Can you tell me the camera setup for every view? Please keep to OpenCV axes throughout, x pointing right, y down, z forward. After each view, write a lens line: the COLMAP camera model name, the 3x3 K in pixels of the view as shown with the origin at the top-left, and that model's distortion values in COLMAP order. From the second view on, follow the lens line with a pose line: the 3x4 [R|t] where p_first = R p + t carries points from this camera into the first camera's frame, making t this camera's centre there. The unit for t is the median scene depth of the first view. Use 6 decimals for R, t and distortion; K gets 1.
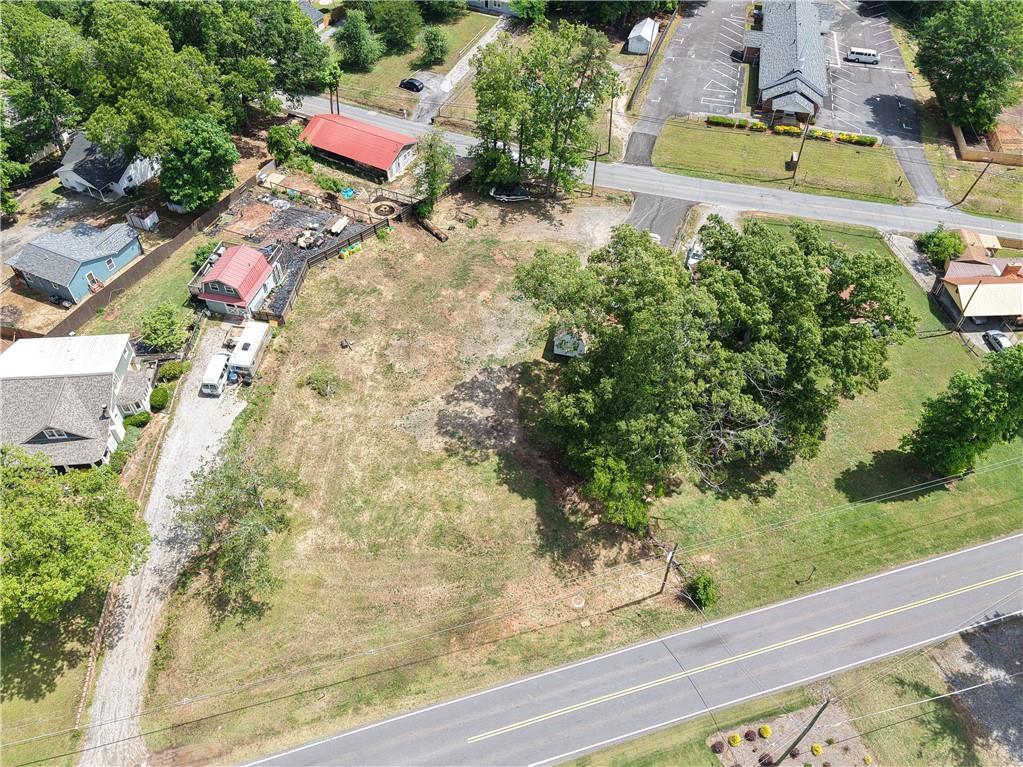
lens RADIAL K [[792.5, 0, 510.9], [0, 792.5, 362.7], [0, 0, 1]] dist [0.065442, -0.072395]
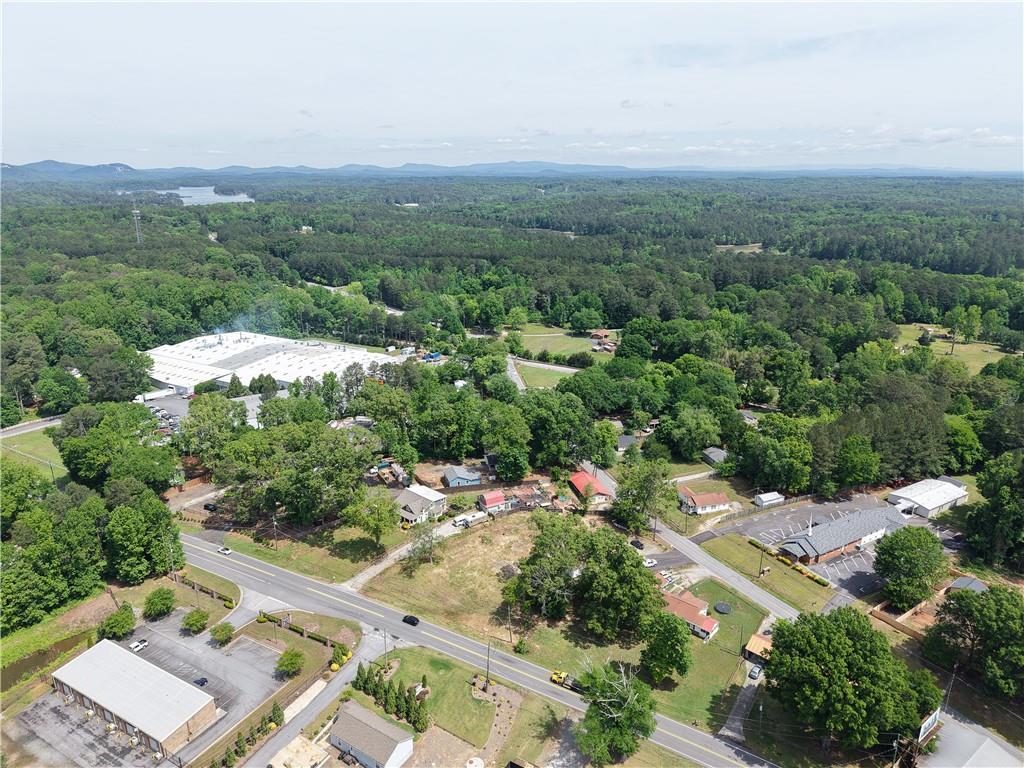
lens RADIAL K [[689.2, 0, 508.4], [0, 689.2, 383.6], [0, 0, 1]] dist [0.046955, -0.048930]
pose [[0.683637, 0.207853, -0.699598, 1.303052], [-0.526979, 0.803761, -0.276156, 0.201480], [0.504909, 0.557464, 0.659015, -0.765082]]
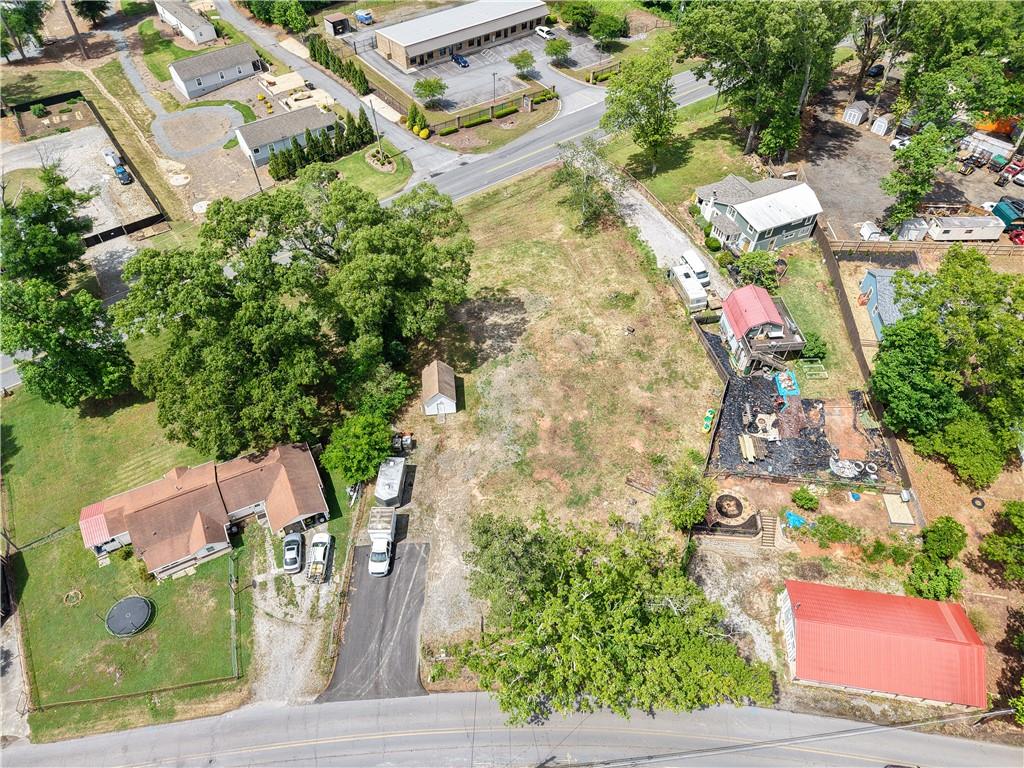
lens RADIAL K [[689.2, 0, 508.4], [0, 689.2, 383.6], [0, 0, 1]] dist [0.046955, -0.048930]
pose [[-0.942035, 0.239798, -0.234664, 0.211014], [-0.258672, -0.073647, 0.963154, -0.958160], [0.213680, 0.968025, 0.131407, 0.934015]]
